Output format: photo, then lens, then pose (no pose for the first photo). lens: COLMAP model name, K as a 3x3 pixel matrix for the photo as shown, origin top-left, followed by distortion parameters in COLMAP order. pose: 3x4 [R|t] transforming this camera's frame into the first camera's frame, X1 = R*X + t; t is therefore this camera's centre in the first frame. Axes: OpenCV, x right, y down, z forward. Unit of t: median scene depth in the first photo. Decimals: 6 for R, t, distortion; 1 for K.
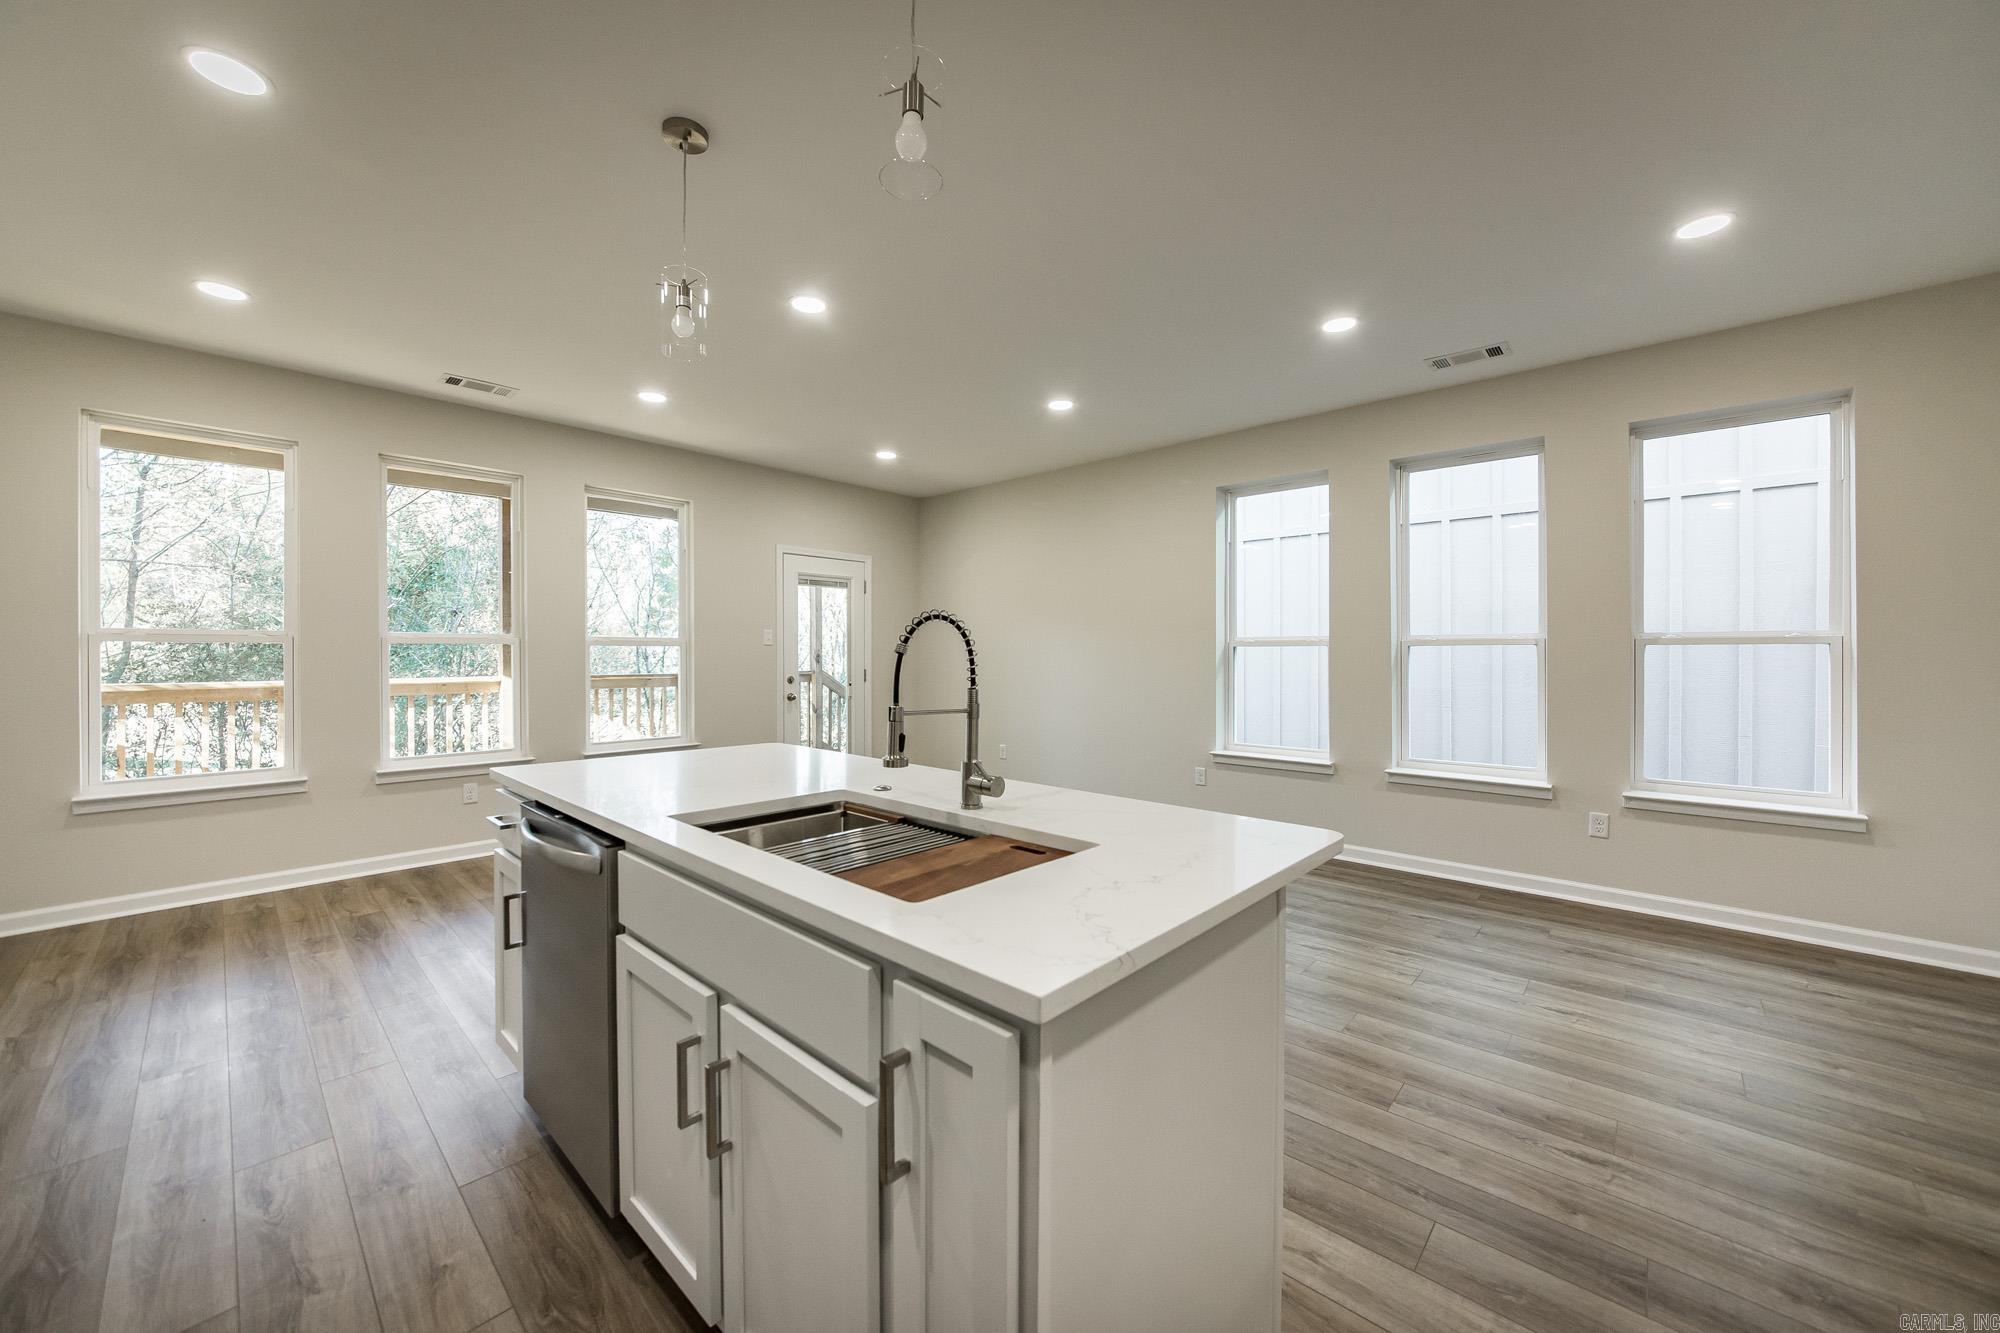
lens RADIAL K [[721.6, 0, 994.3], [0, 721.6, 659.9], [0, 0, 1]] dist [-0.002271, 0.000838]
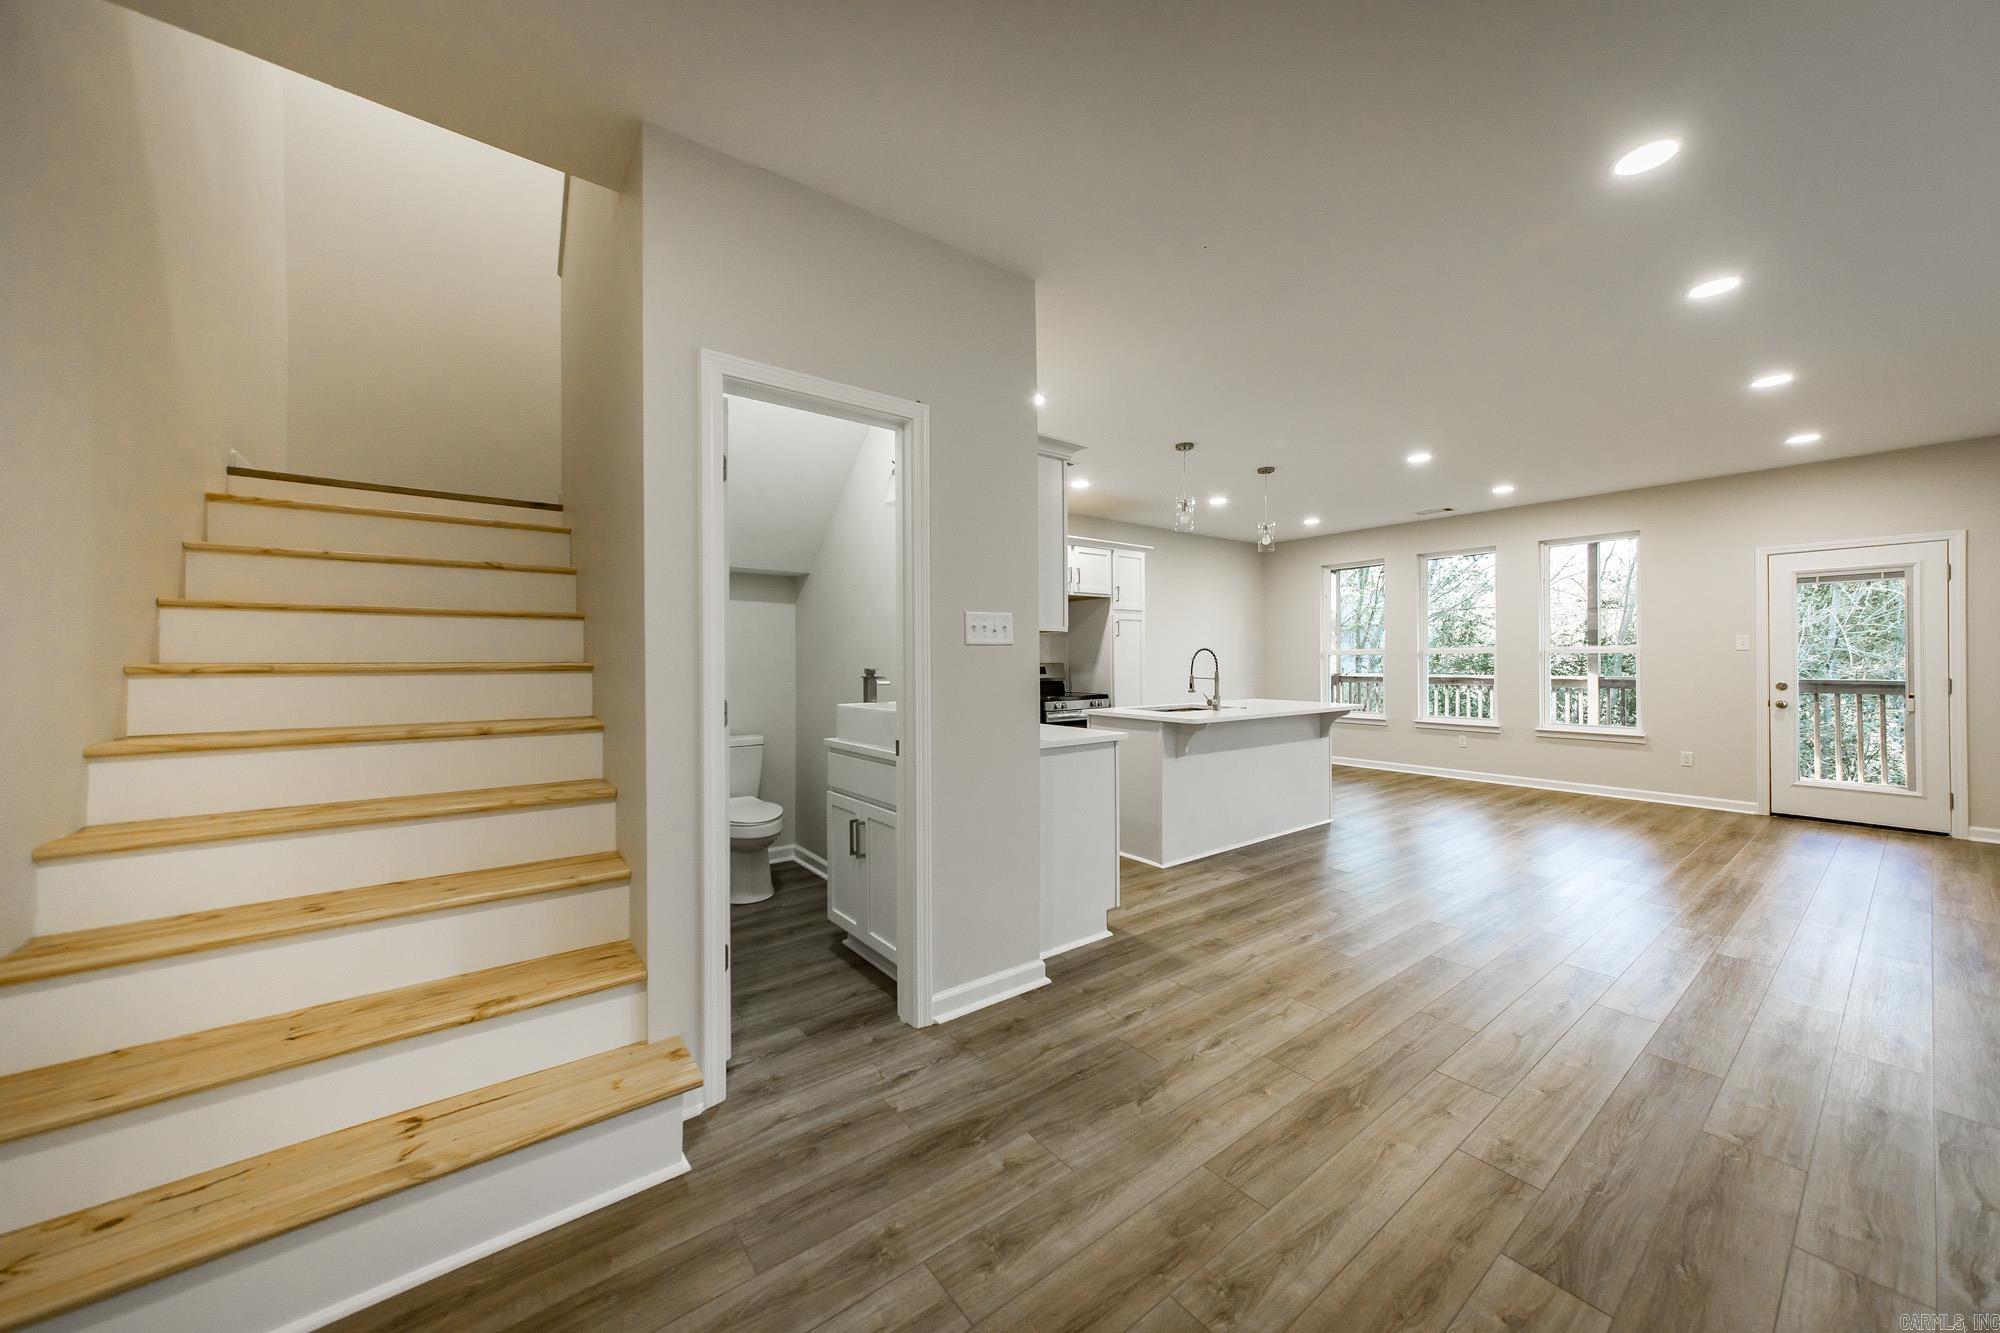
lens RADIAL K [[721.6, 0, 992.2], [0, 721.6, 655.0], [0, 0, 1]] dist [-0.002271, 0.000838]
pose [[-0.170253, -0.005486, -0.985385, 1.478176], [-0.003865, 0.999981, -0.004899, -0.006495], [0.985393, 0.002975, -0.170271, 0.266819]]
